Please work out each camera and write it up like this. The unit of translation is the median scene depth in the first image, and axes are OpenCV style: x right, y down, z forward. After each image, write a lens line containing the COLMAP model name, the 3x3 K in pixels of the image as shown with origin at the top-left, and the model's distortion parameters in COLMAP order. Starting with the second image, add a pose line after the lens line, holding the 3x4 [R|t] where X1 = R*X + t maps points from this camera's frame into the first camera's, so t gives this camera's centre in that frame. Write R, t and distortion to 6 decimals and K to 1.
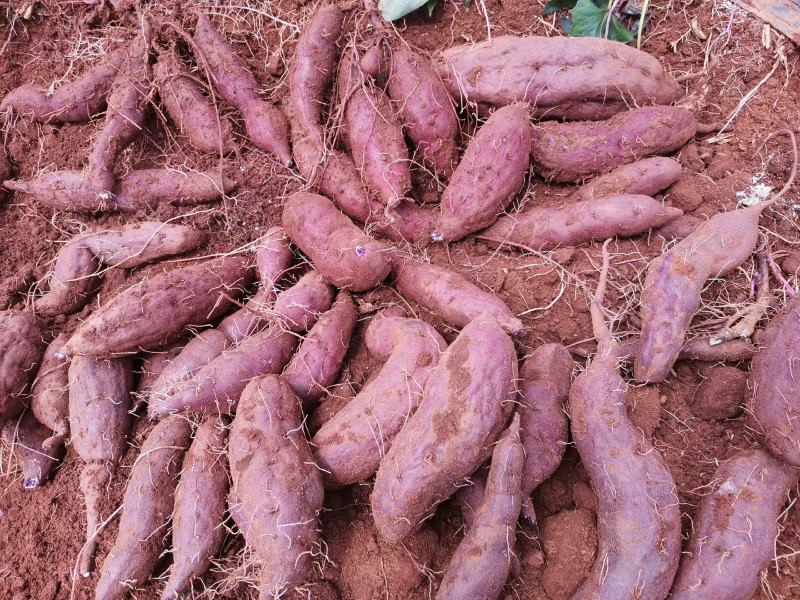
lens RADIAL K [[612.9, 0, 400.0], [0, 612.9, 300.0], [0, 0, 1]] dist [0.054238, -0.063588]
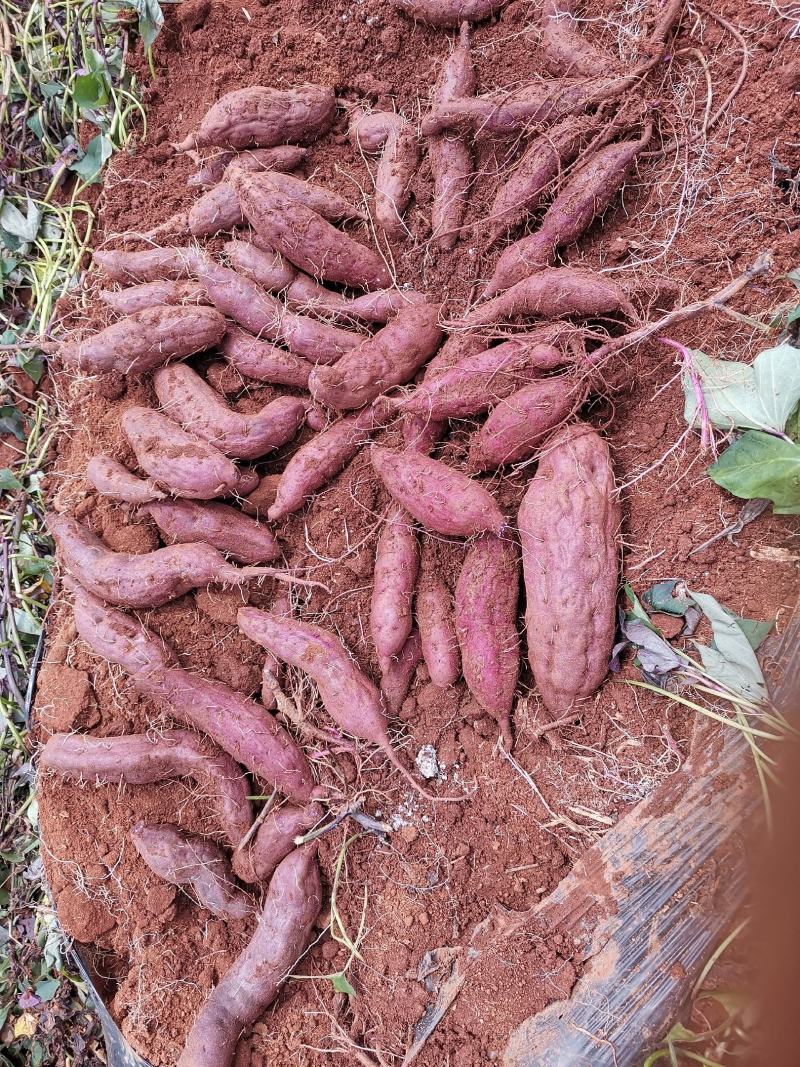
lens RADIAL K [[805.7, 0, 400.0], [0, 805.7, 533.5], [0, 0, 1]] dist [0.092197, -0.129881]
pose [[0.016451, 0.997088, -0.074458, 0.288298], [-0.698487, 0.064744, 0.712688, -1.037510], [0.715433, 0.040284, 0.697519, 0.041930]]
